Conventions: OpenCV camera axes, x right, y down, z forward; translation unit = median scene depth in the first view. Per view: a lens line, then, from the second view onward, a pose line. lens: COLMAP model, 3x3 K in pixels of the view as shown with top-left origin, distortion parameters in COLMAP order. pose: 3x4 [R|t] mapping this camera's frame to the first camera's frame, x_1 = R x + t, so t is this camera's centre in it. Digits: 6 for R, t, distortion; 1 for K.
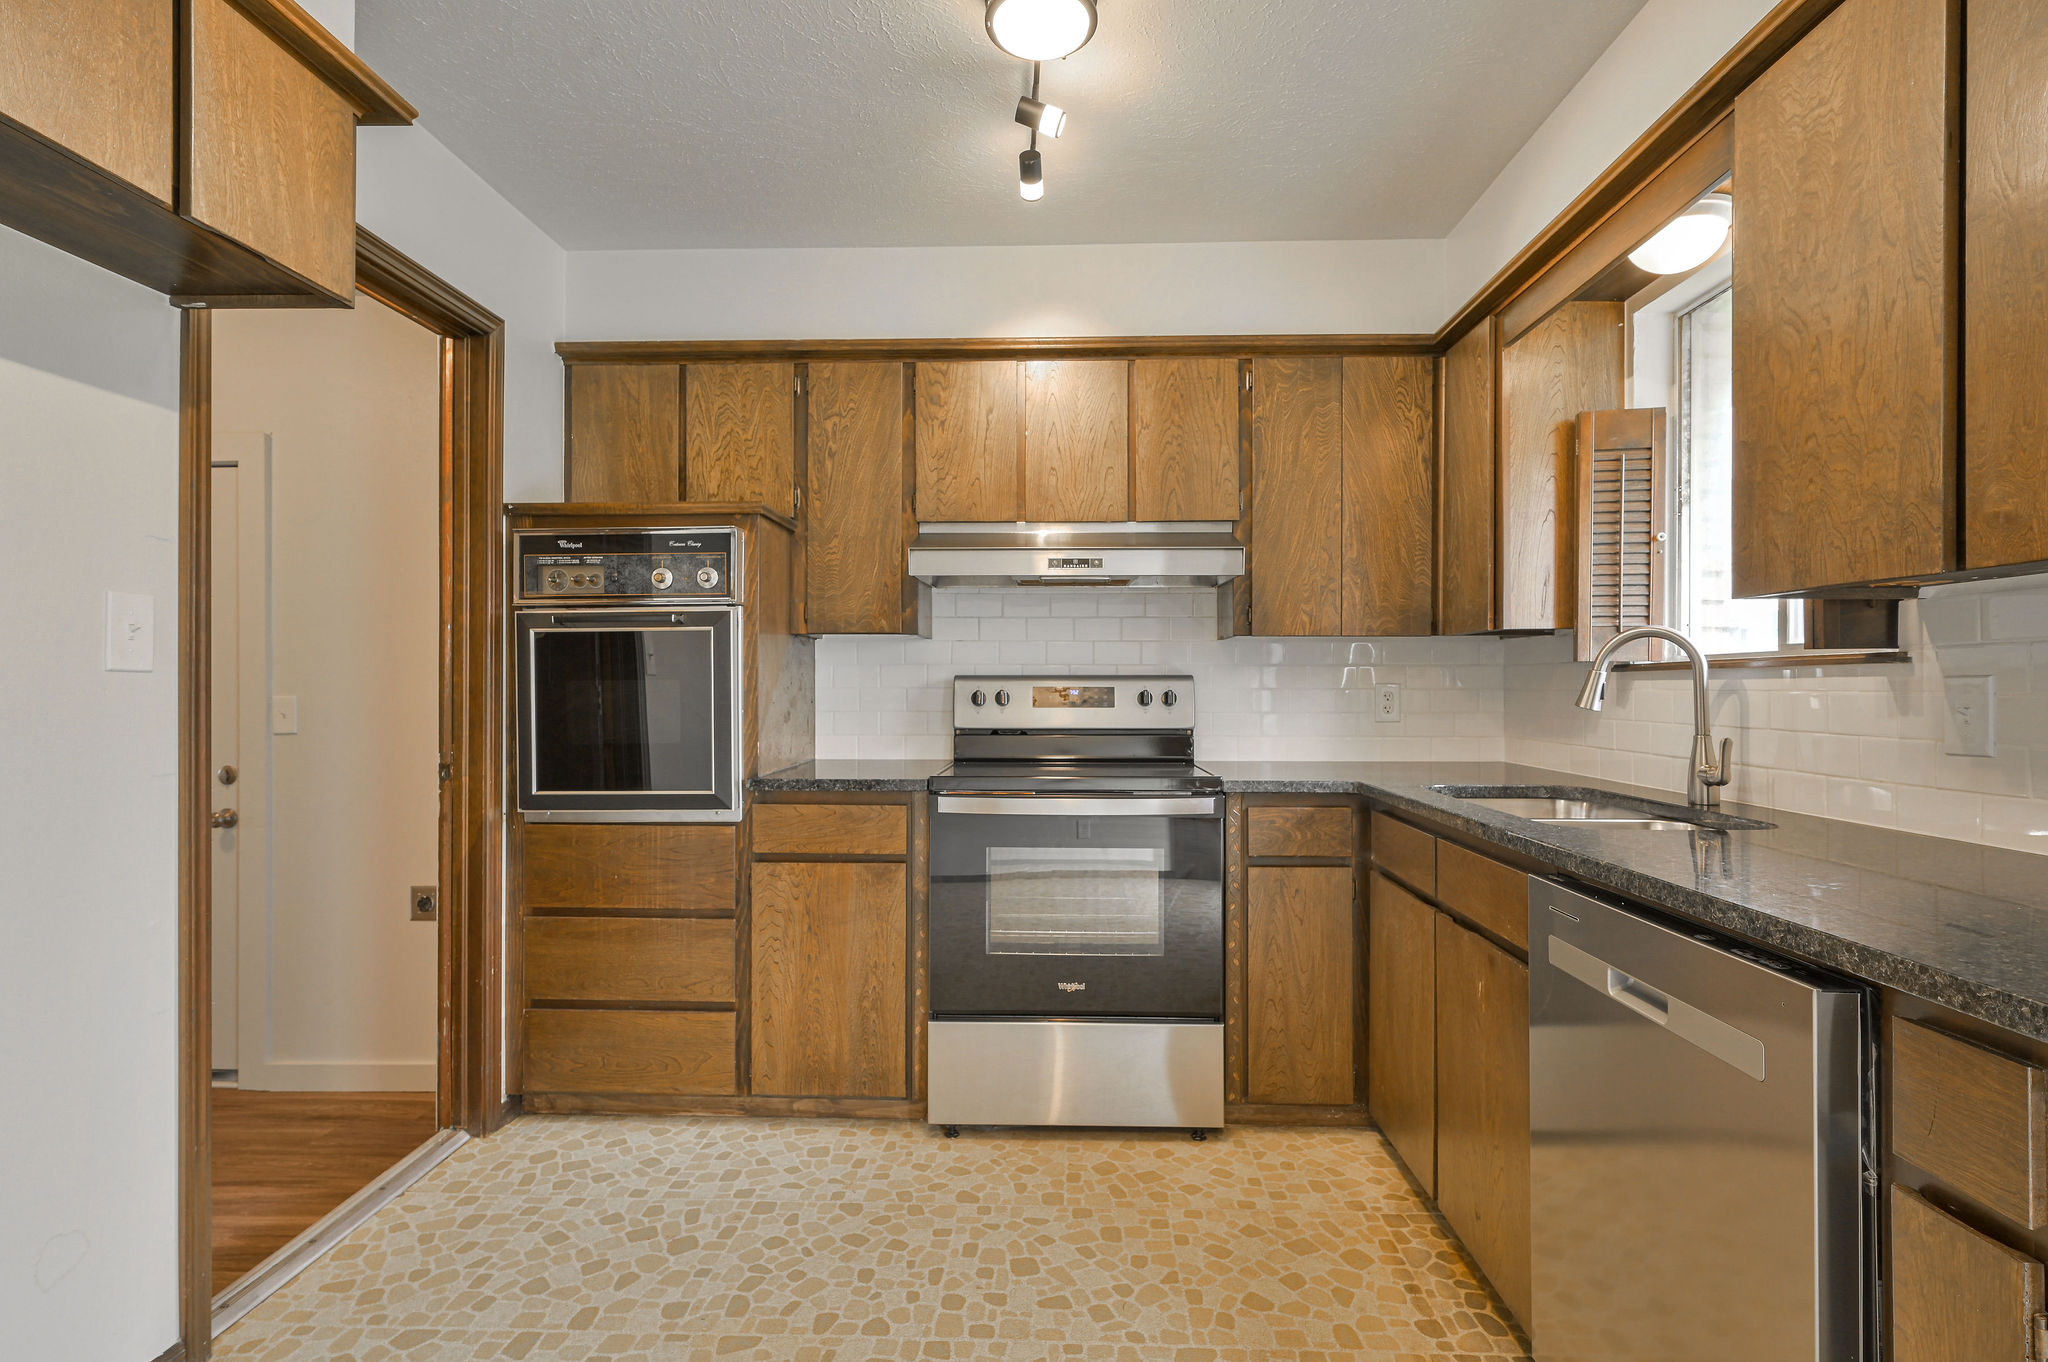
lens RADIAL K [[981.9, 0, 1028.1], [0, 981.9, 686.2], [0, 0, 1]] dist [-0.001981, 0.000279]
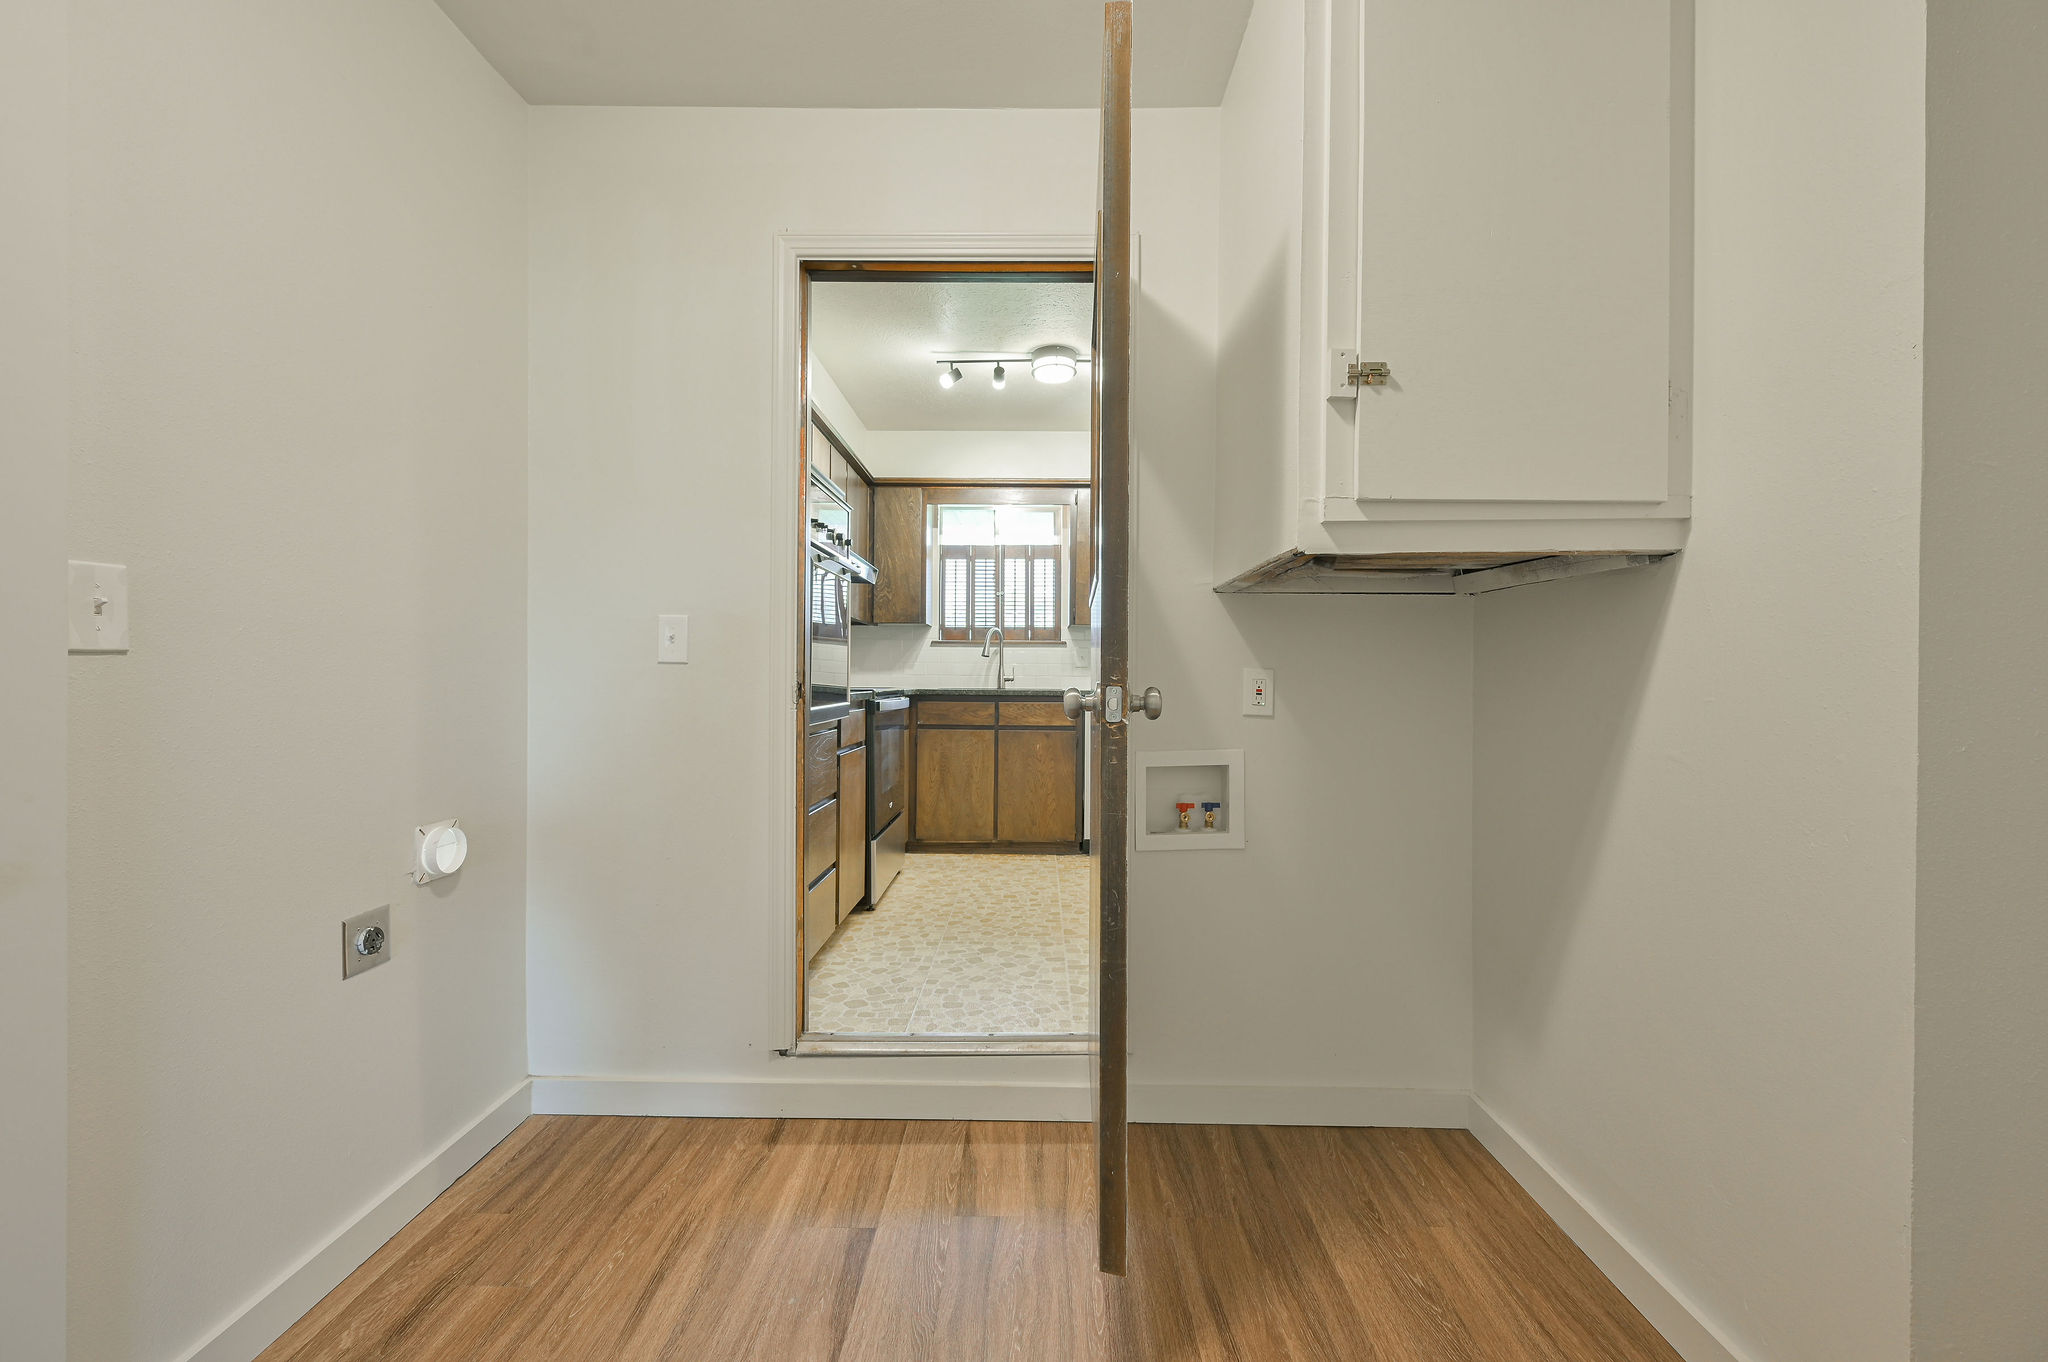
lens RADIAL K [[813.6, 0, 1020.6], [0, 813.6, 683.2], [0, 0, 1]] dist [-0.002256, -0.000375]
pose [[-0.018592, -0.002946, 0.999823, -1.421244], [-0.006657, 0.999974, 0.002823, 0.073989], [-0.999805, -0.006604, -0.018611, 0.771991]]
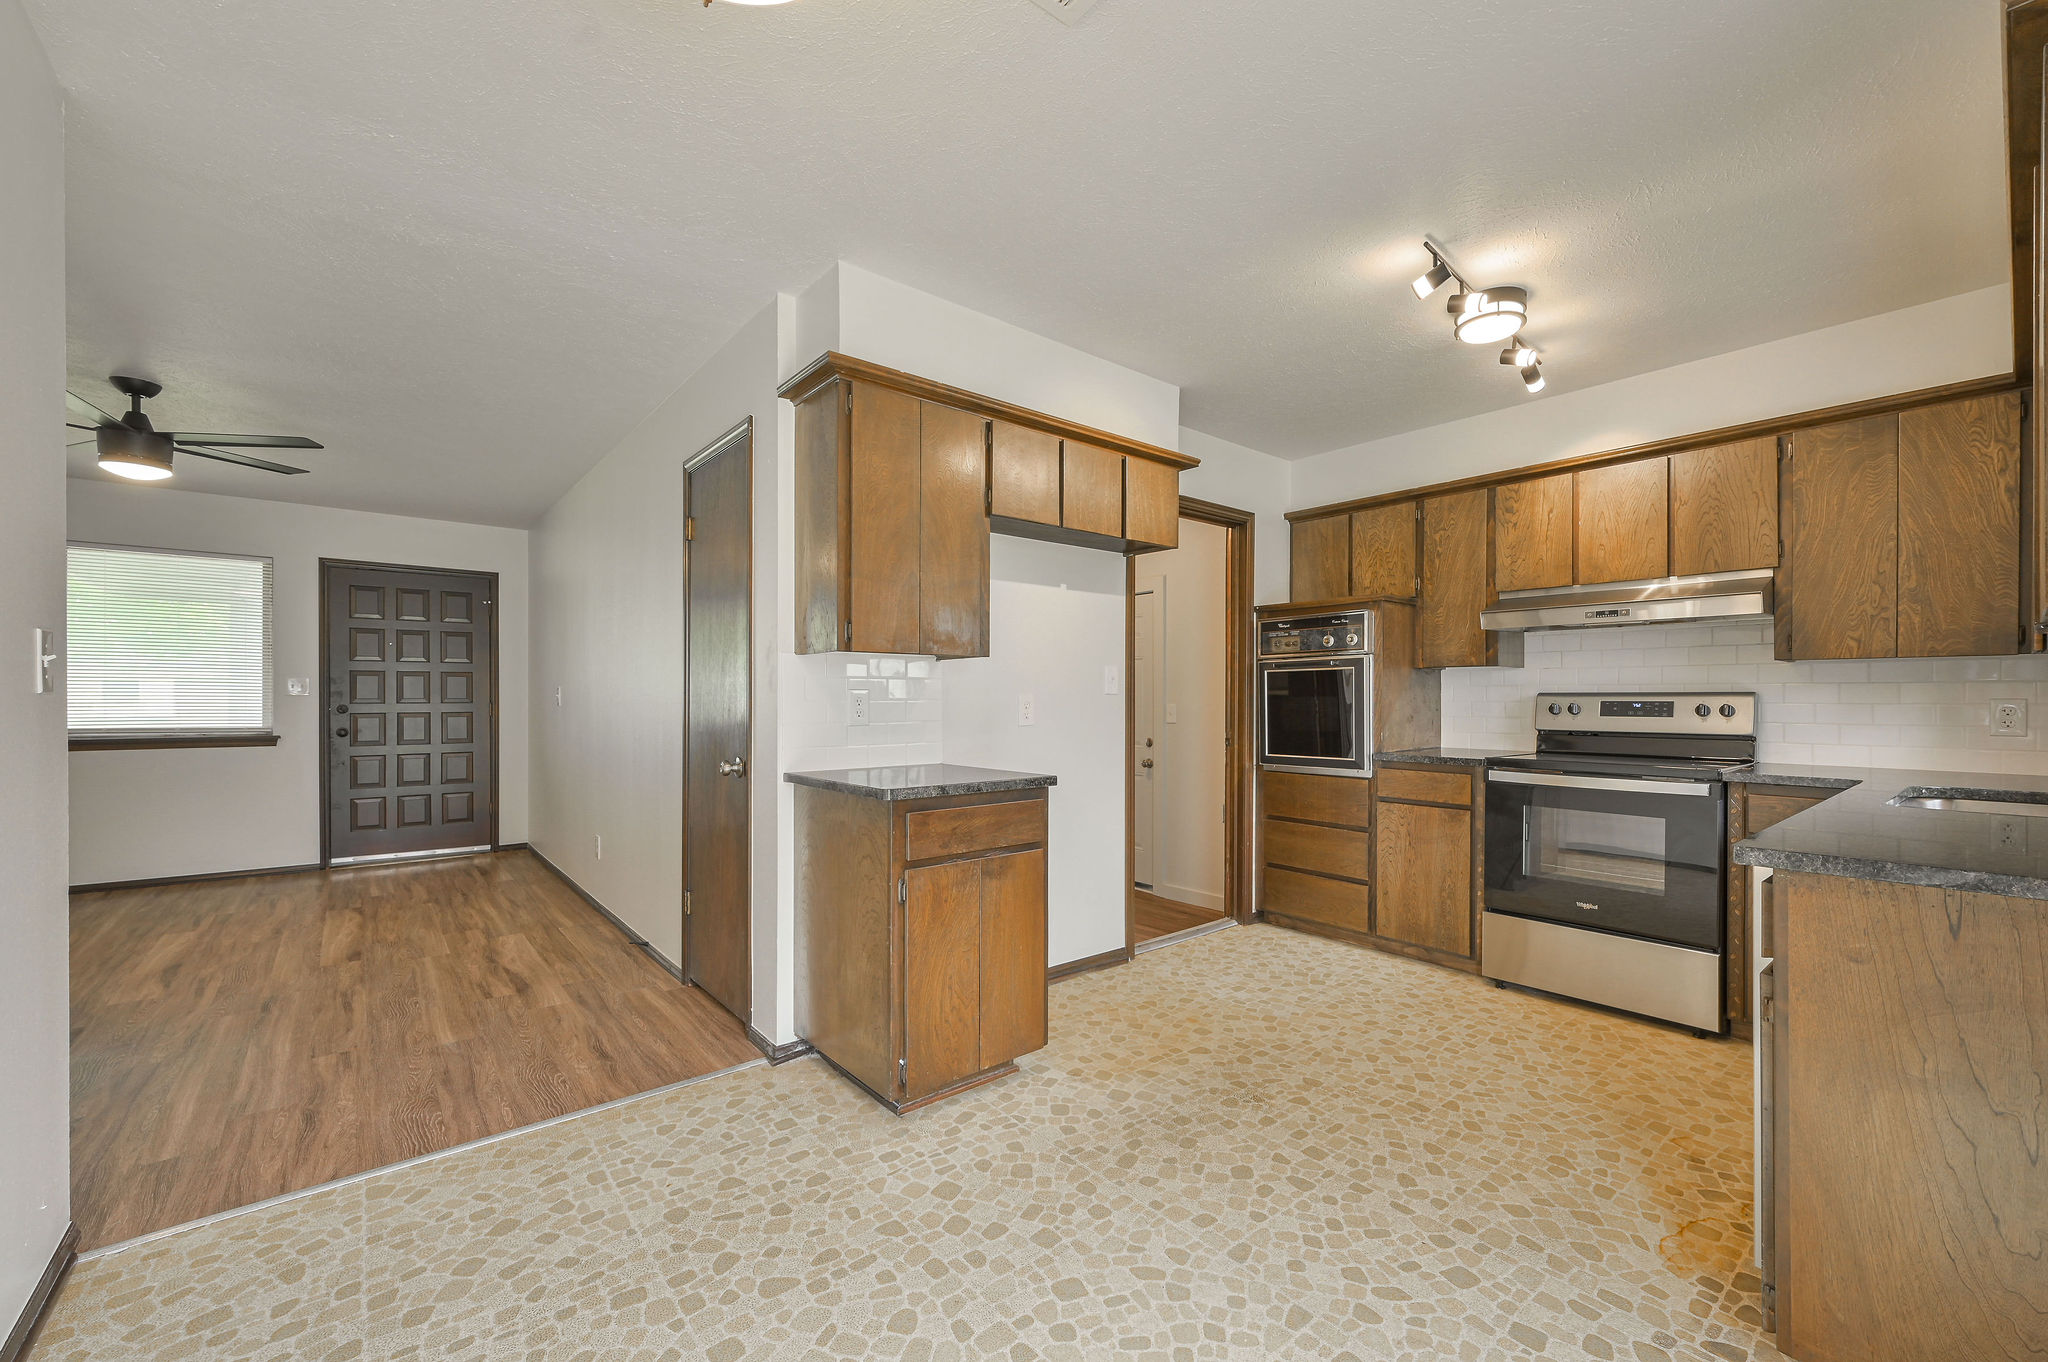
lens RADIAL K [[813.6, 0, 1032.4], [0, 813.6, 697.0], [0, 0, 1]] dist [-0.002256, -0.000375]
pose [[0.663068, -0.000497, -0.748559, 0.393563], [-0.001430, 0.999997, -0.001931, -0.002123], [0.748558, 0.002351, 0.663065, -0.414376]]
